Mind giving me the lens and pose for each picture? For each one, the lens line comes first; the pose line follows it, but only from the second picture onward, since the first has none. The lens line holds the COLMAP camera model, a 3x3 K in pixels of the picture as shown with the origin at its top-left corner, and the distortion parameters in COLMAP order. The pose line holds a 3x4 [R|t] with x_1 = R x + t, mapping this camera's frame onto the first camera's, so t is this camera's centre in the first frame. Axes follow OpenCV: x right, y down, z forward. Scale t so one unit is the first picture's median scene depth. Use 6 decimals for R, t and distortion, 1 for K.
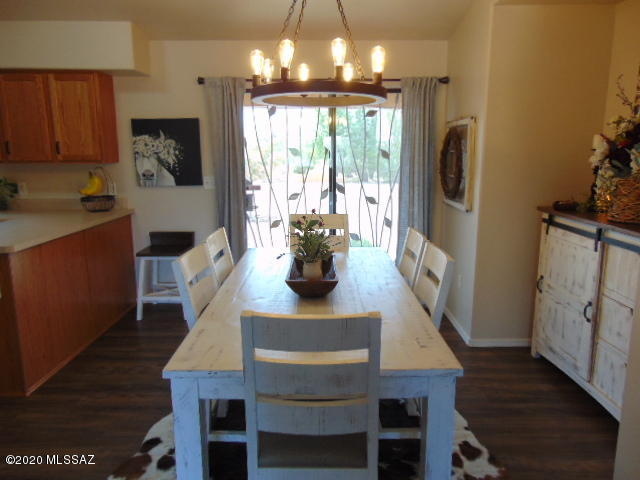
lens RADIAL K [[478.6, 0, 320.1], [0, 478.6, 238.4], [0, 0, 1]] dist [-0.047669, 0.099905]
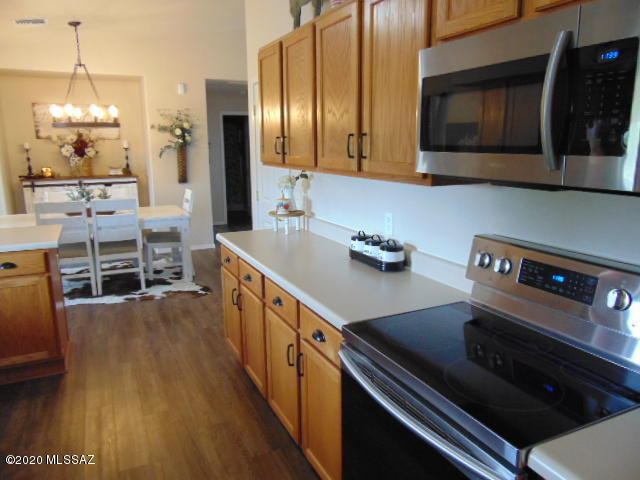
lens RADIAL K [[478.6, 0, 320.1], [0, 478.6, 238.4], [0, 0, 1]] dist [-0.047669, 0.099905]
pose [[-0.427298, -0.176967, 0.886622, -2.238991], [0.173297, 0.946442, 0.272425, -0.197068], [-0.887347, 0.270056, -0.373745, 0.894207]]
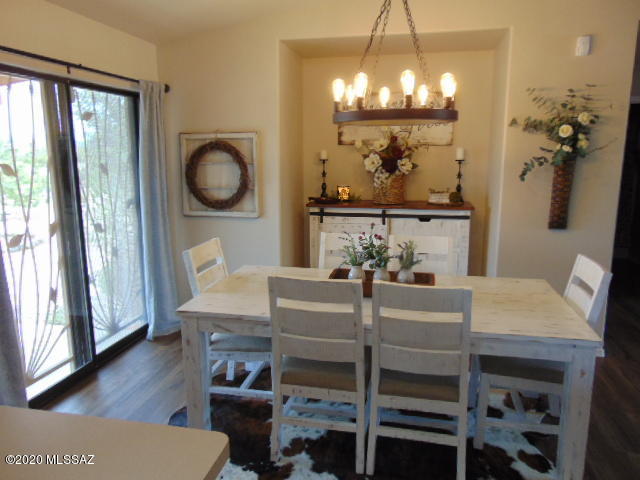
lens RADIAL K [[478.6, 0, 320.1], [0, 478.6, 238.4], [0, 0, 1]] dist [-0.047669, 0.099905]
pose [[0.210797, -0.177774, 0.961229, -1.021105], [0.180790, 0.973451, 0.140387, -0.192161], [-0.960666, 0.144188, 0.237340, 0.836846]]
